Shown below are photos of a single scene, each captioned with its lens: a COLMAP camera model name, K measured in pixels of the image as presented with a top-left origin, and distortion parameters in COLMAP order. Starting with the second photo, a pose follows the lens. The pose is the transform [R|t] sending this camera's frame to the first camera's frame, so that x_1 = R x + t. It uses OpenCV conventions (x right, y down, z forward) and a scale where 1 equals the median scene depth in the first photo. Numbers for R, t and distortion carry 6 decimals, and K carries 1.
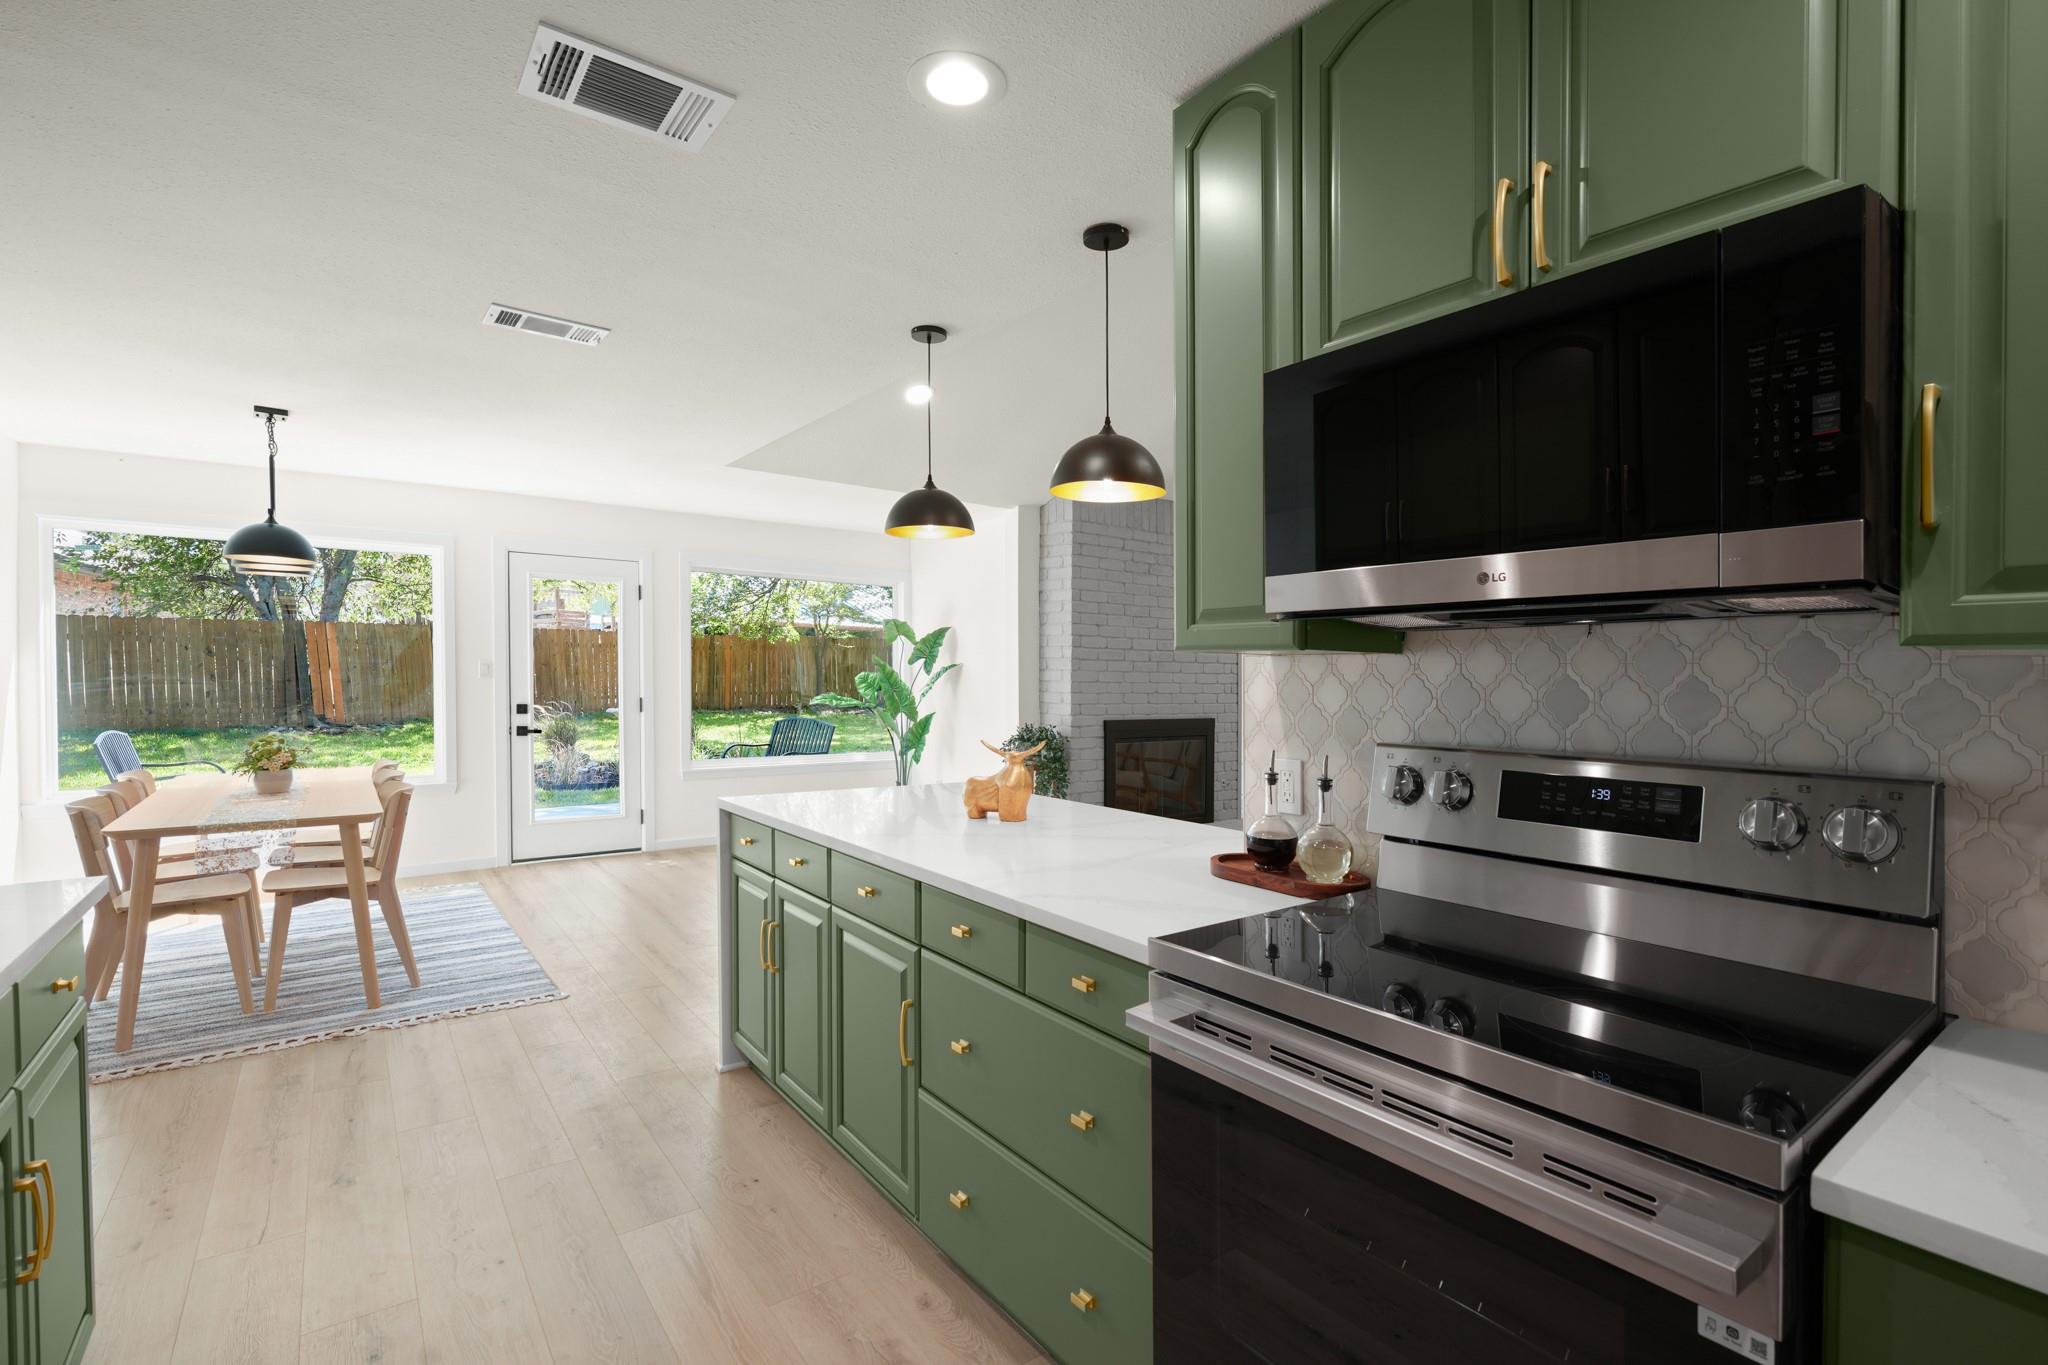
lens RADIAL K [[930.6, 0, 1015.9], [0, 930.6, 636.5], [0, 0, 1]] dist [-0.009475, 0.001602]
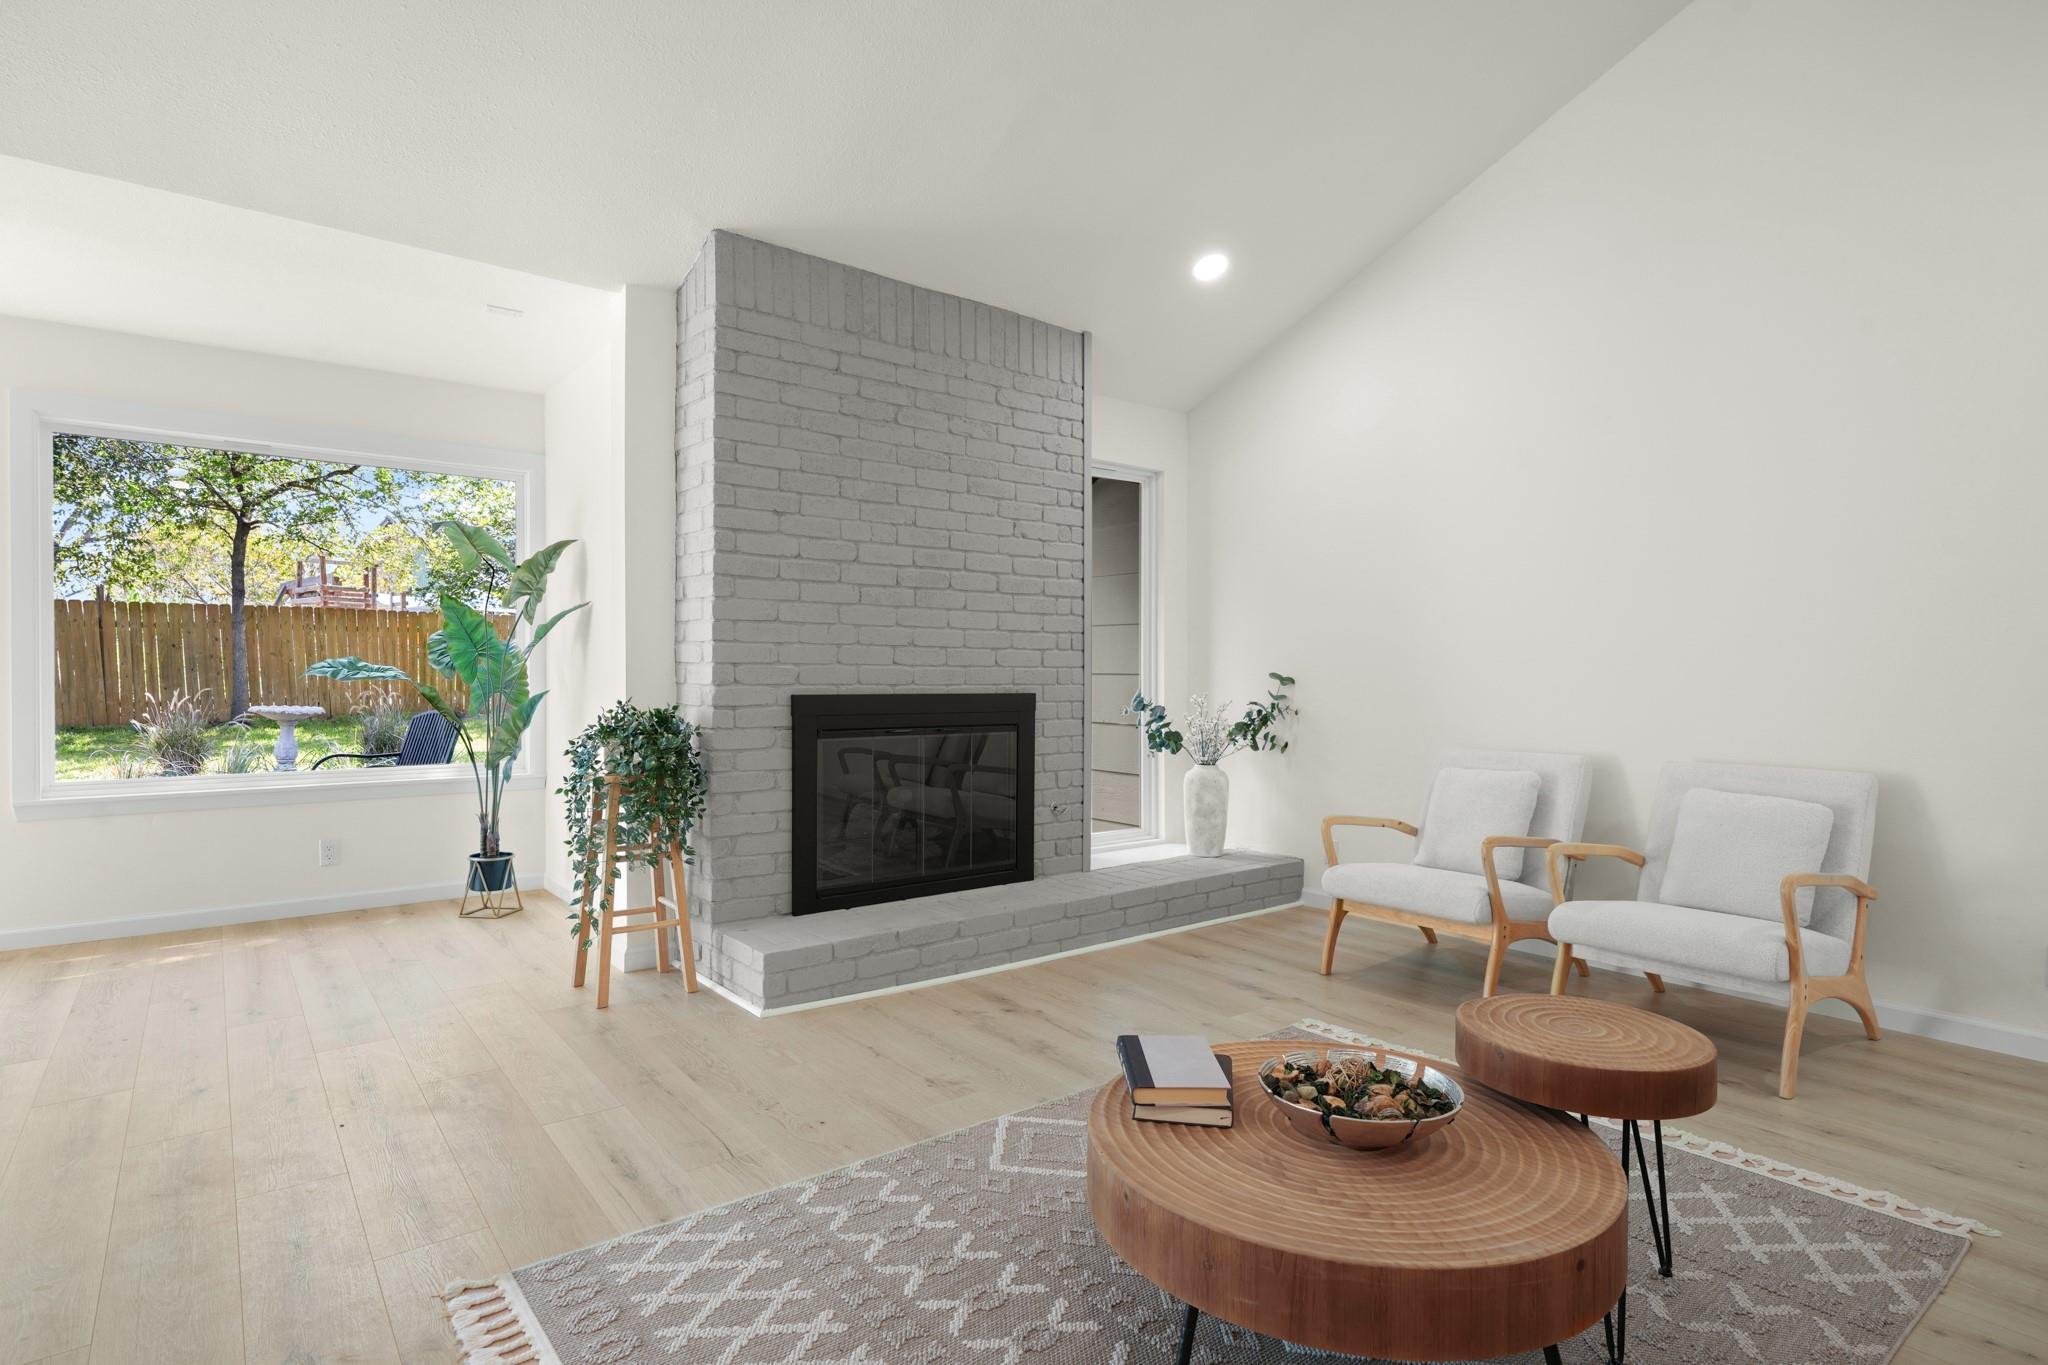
lens RADIAL K [[1057.2, 0, 1024.0], [0, 1057.2, 667.1], [0, 0, 1]] dist [-0.004658, 0.000727]
pose [[0.999357, -0.012077, 0.033772, 0.203112], [0.010914, 0.999348, 0.034412, 0.054857], [-0.034166, -0.034021, 0.998837, 0.401463]]
